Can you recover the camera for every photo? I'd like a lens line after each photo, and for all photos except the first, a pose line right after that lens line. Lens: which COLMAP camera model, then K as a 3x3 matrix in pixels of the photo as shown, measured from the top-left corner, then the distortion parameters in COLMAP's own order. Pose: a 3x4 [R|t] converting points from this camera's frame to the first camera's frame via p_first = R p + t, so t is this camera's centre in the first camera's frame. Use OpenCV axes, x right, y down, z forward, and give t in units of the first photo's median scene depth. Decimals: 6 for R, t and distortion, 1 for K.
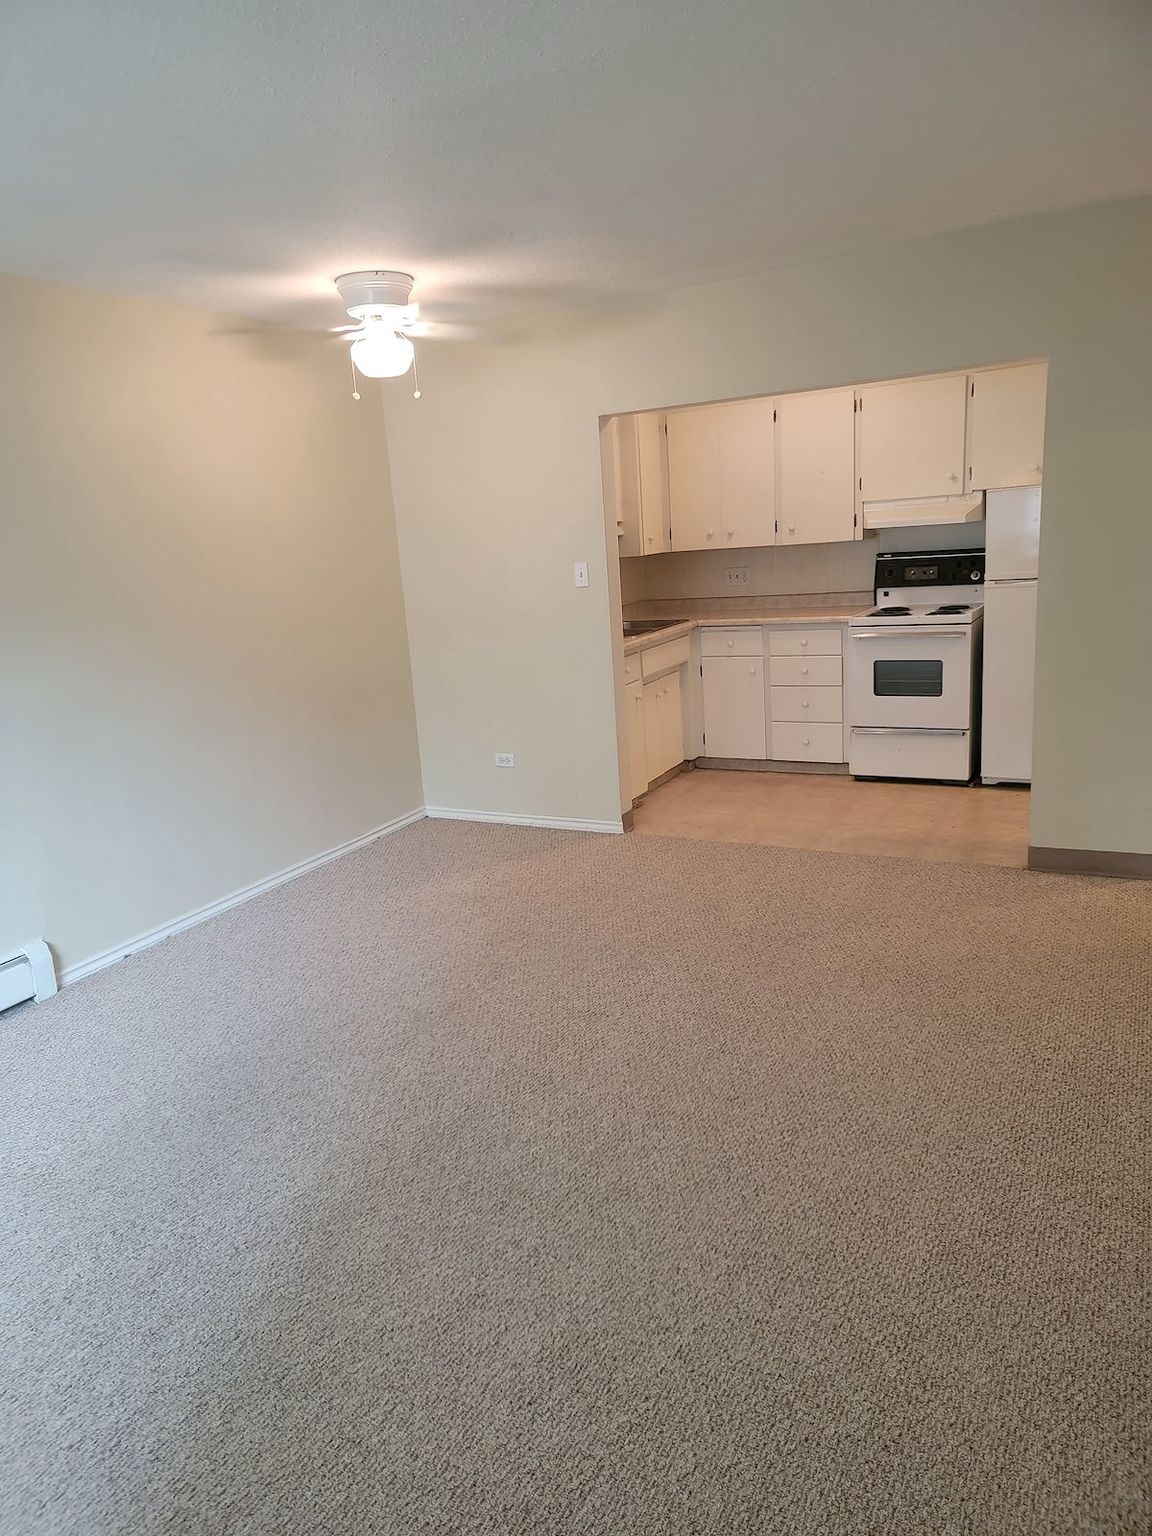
lens RADIAL K [[1061.7, 0, 555.3], [0, 1061.7, 770.2], [0, 0, 1]] dist [0.078248, -0.047027]
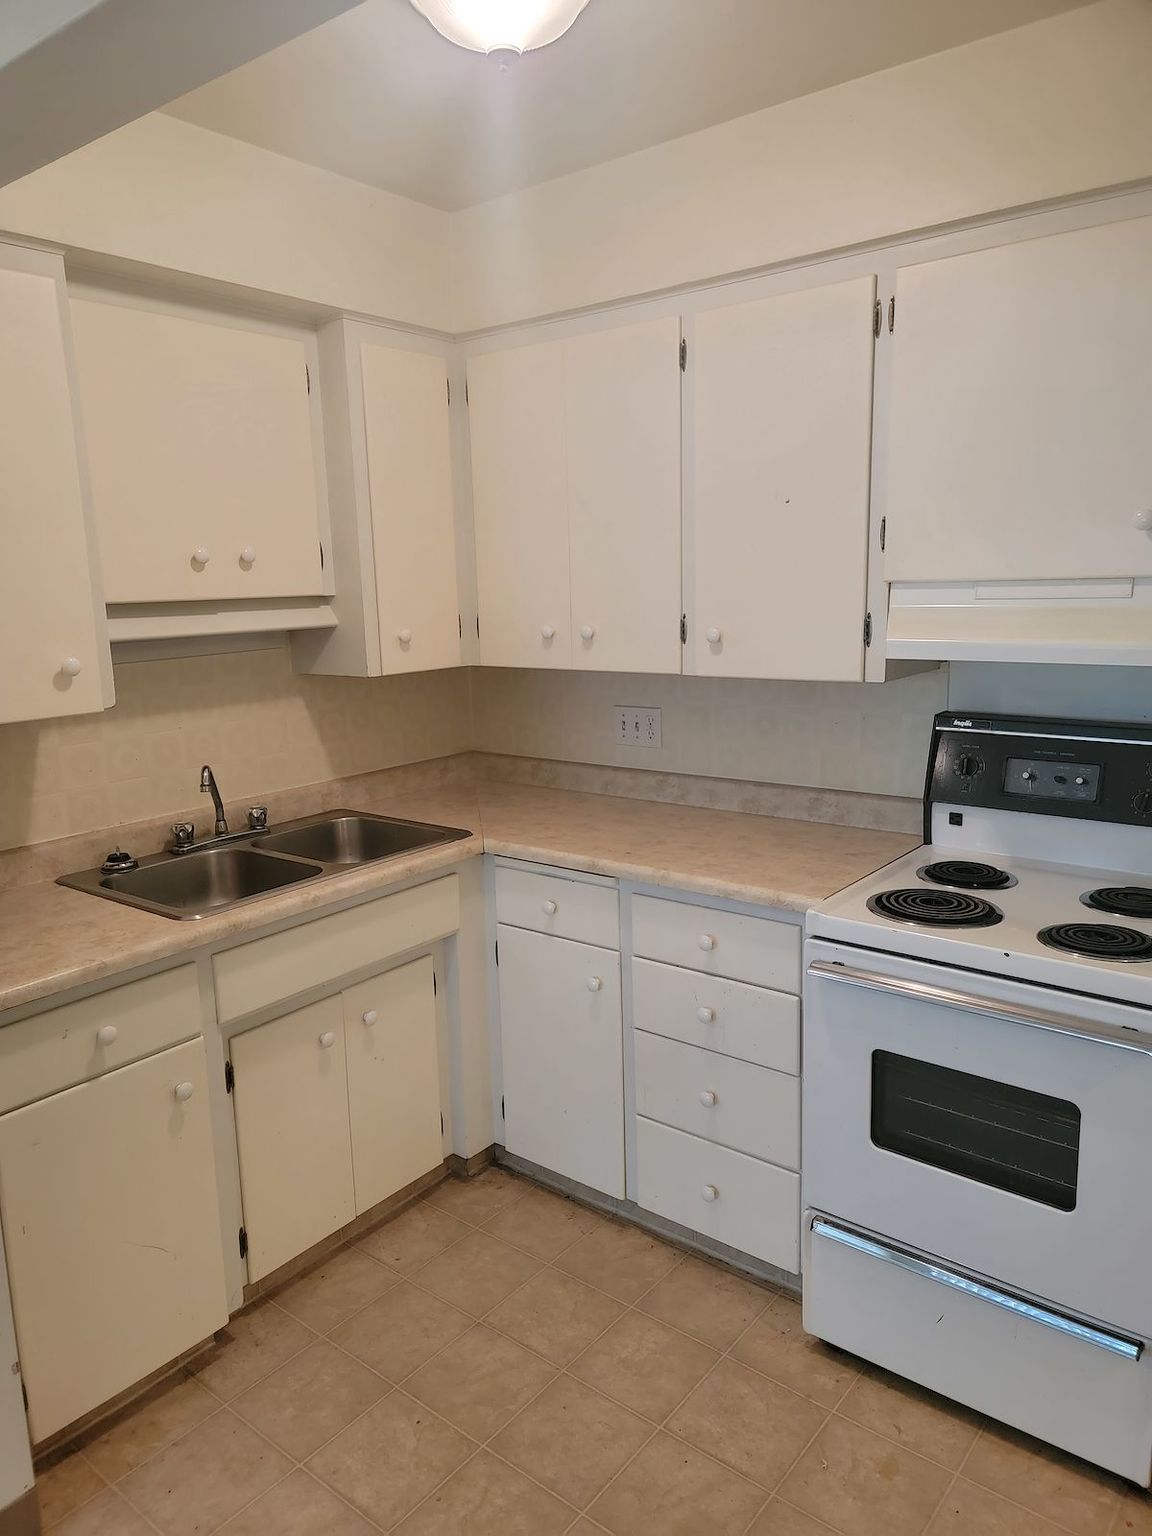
lens RADIAL K [[1061.7, 0, 555.3], [0, 1061.7, 770.2], [0, 0, 1]] dist [0.078248, -0.047027]
pose [[0.982156, 0.074012, -0.172894, 0.234724], [-0.079819, 0.996447, -0.026864, -0.161127], [0.170292, 0.040185, 0.984574, 0.600353]]
